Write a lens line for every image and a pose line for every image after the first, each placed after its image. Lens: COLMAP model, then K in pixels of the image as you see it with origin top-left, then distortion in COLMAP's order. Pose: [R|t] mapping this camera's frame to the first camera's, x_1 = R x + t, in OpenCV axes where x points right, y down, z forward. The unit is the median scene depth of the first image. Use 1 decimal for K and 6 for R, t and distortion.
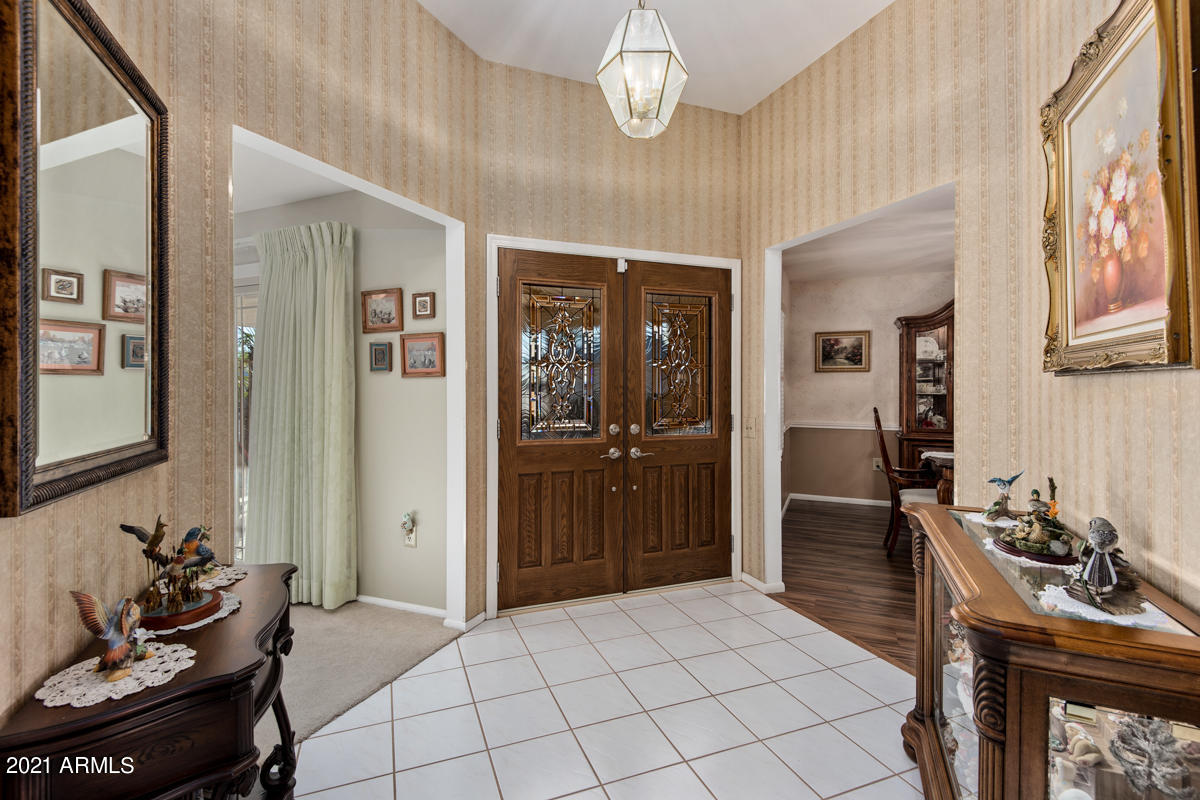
lens RADIAL K [[557.5, 0, 596.9], [0, 557.5, 392.7], [0, 0, 1]] dist [-0.004378, -0.000913]
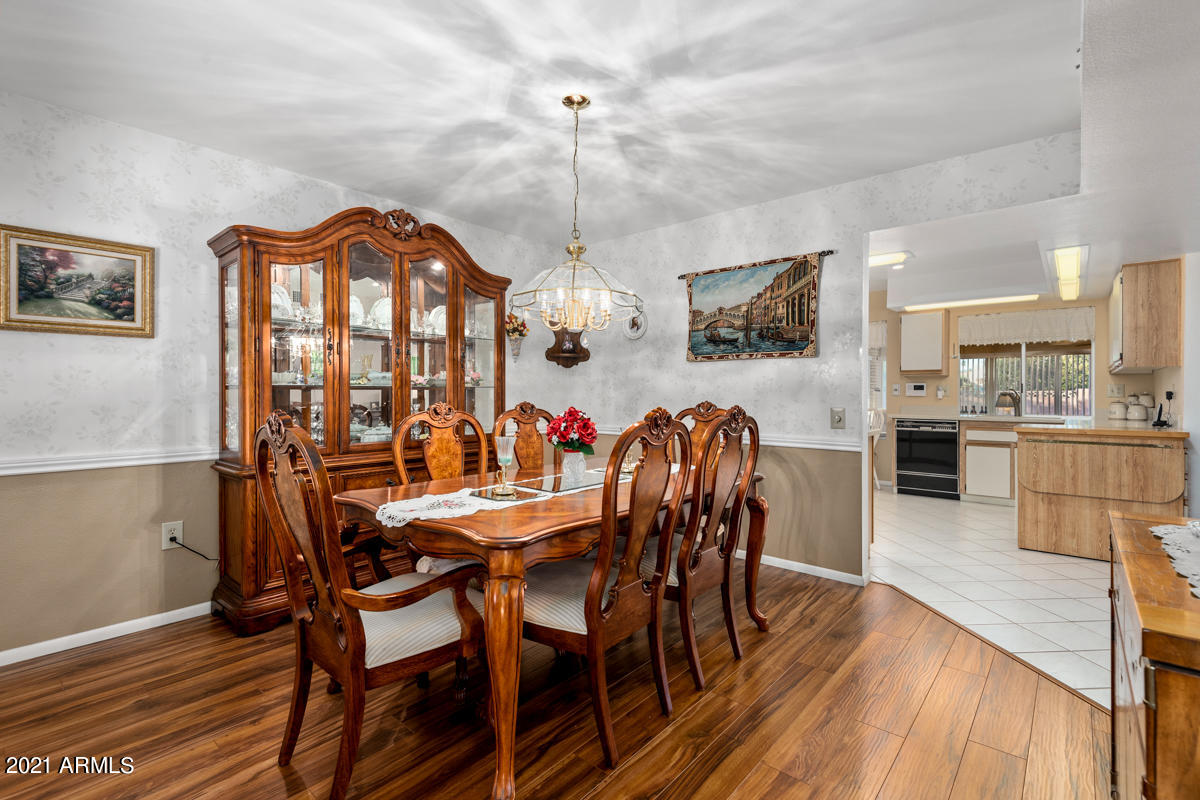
lens RADIAL K [[557.5, 0, 598.1], [0, 557.5, 391.7], [0, 0, 1]] dist [-0.004378, -0.000913]
pose [[0.285005, -0.008887, 0.958485, 0.153500], [0.006313, 0.999953, 0.007395, 0.005397], [-0.958505, 0.003944, 0.285048, 0.514514]]
